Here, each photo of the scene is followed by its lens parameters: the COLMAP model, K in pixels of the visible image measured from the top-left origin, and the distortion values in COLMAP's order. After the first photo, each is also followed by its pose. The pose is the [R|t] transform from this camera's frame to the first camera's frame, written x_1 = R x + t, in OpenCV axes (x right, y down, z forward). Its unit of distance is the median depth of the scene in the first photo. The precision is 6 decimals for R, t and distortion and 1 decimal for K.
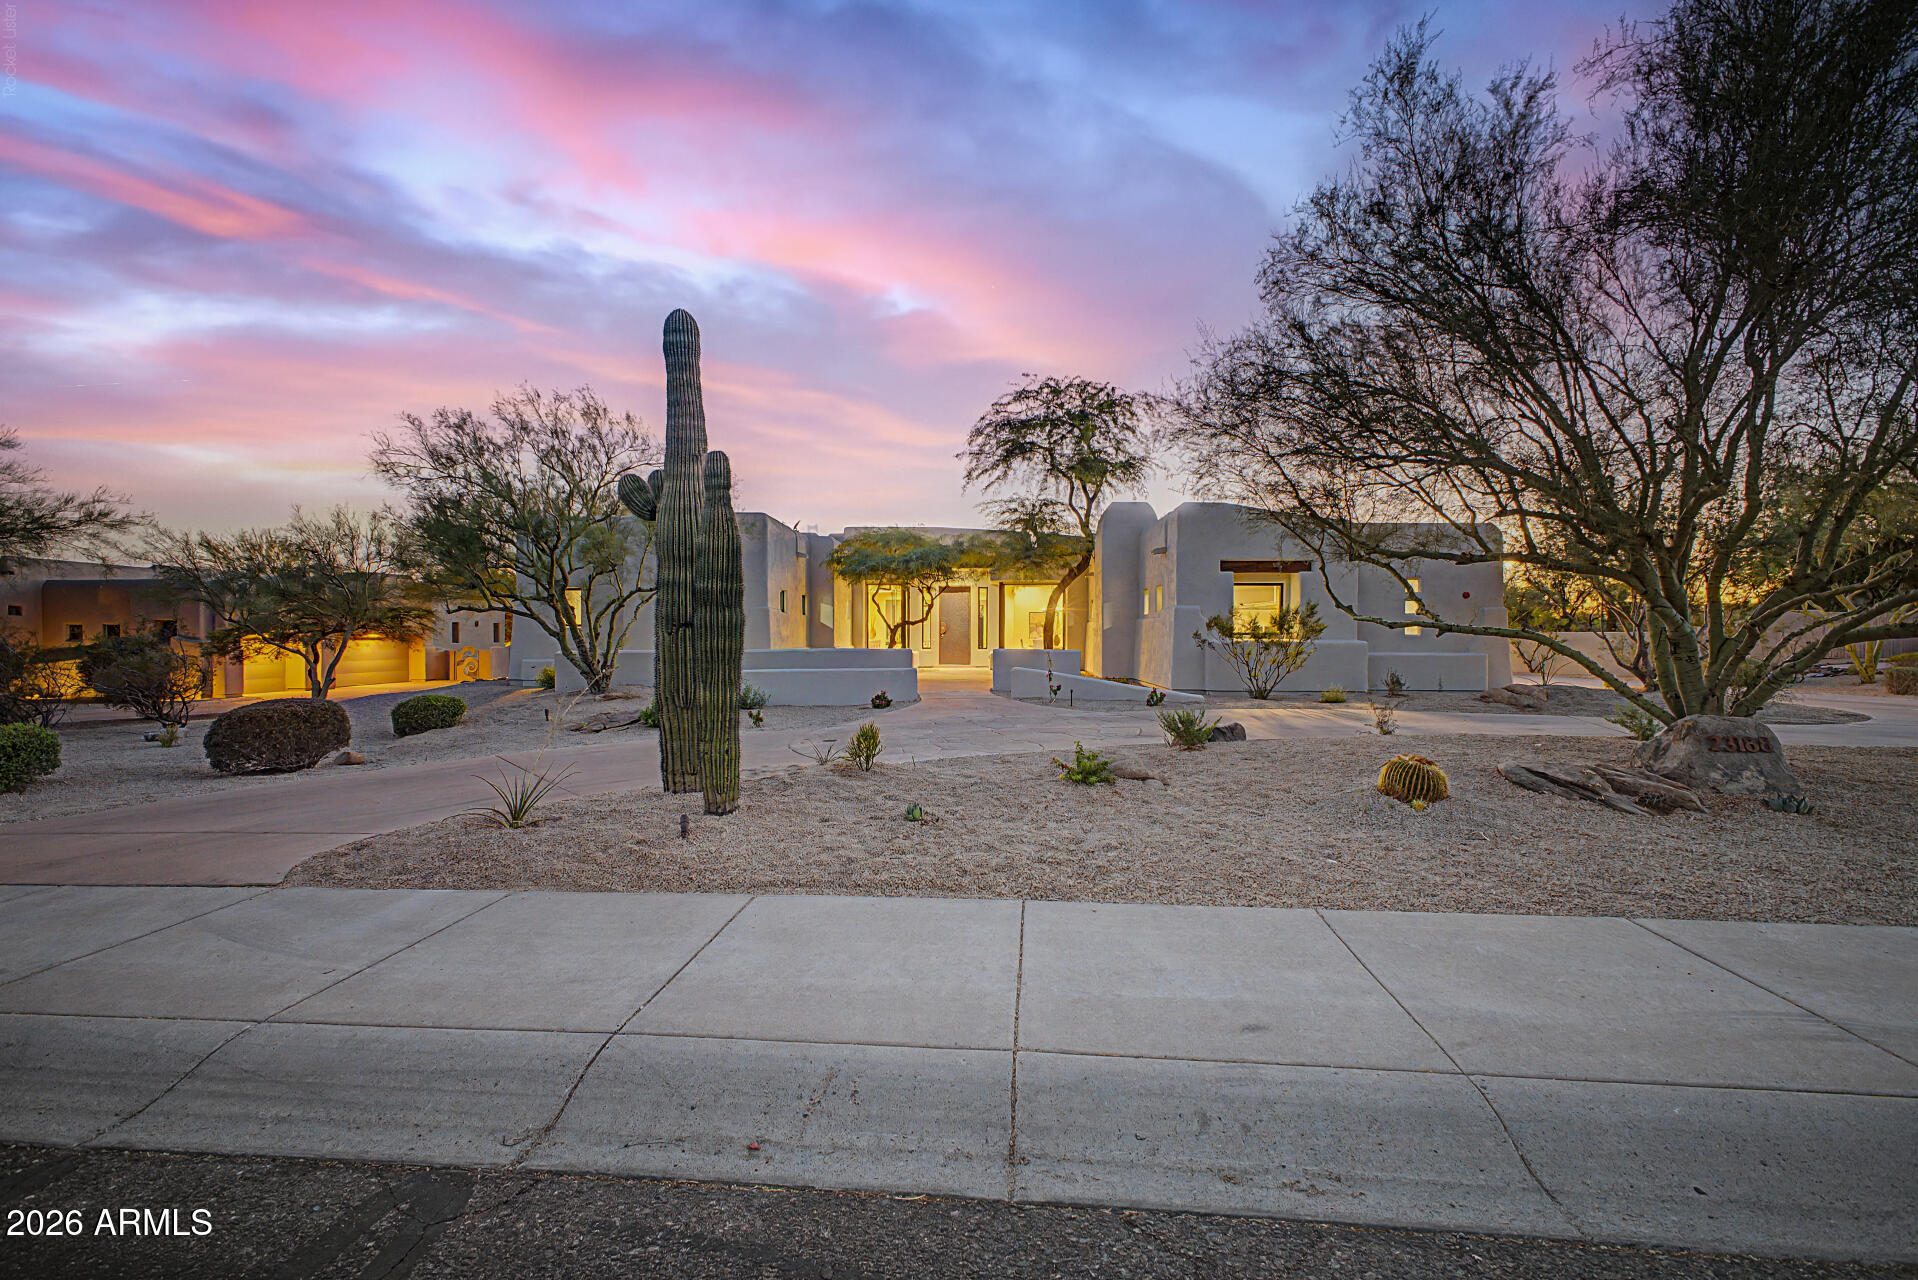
lens RADIAL K [[793.4, 0, 975.1], [0, 793.4, 648.8], [0, 0, 1]] dist [0.002560, -0.000220]
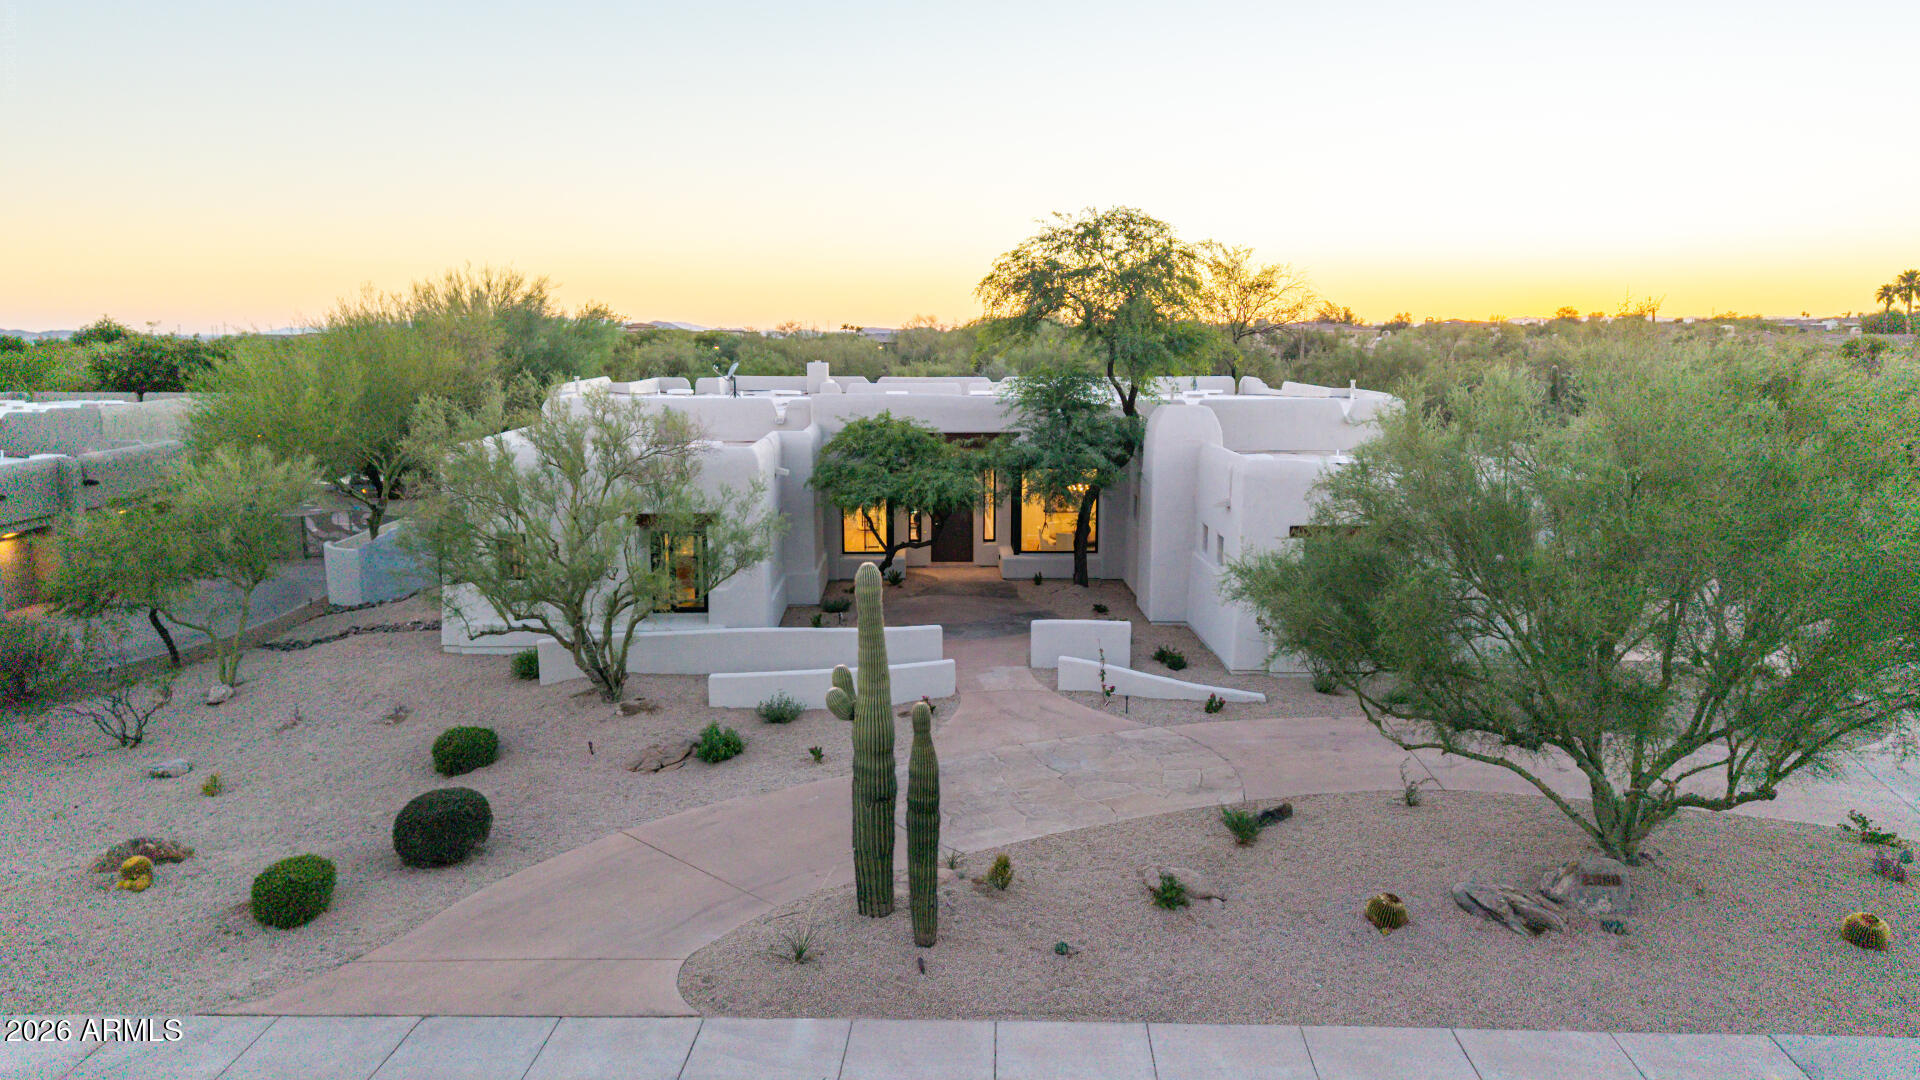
lens RADIAL K [[1411.8, 0, 960.0], [0, 1411.8, 540.0], [0, 0, 1]] dist [-0.017659, -0.000303]
pose [[0.998691, -0.012385, 0.049629, -0.395277], [0.004370, 0.987356, 0.158457, -0.996159], [-0.050964, -0.158033, 0.986118, -1.541496]]
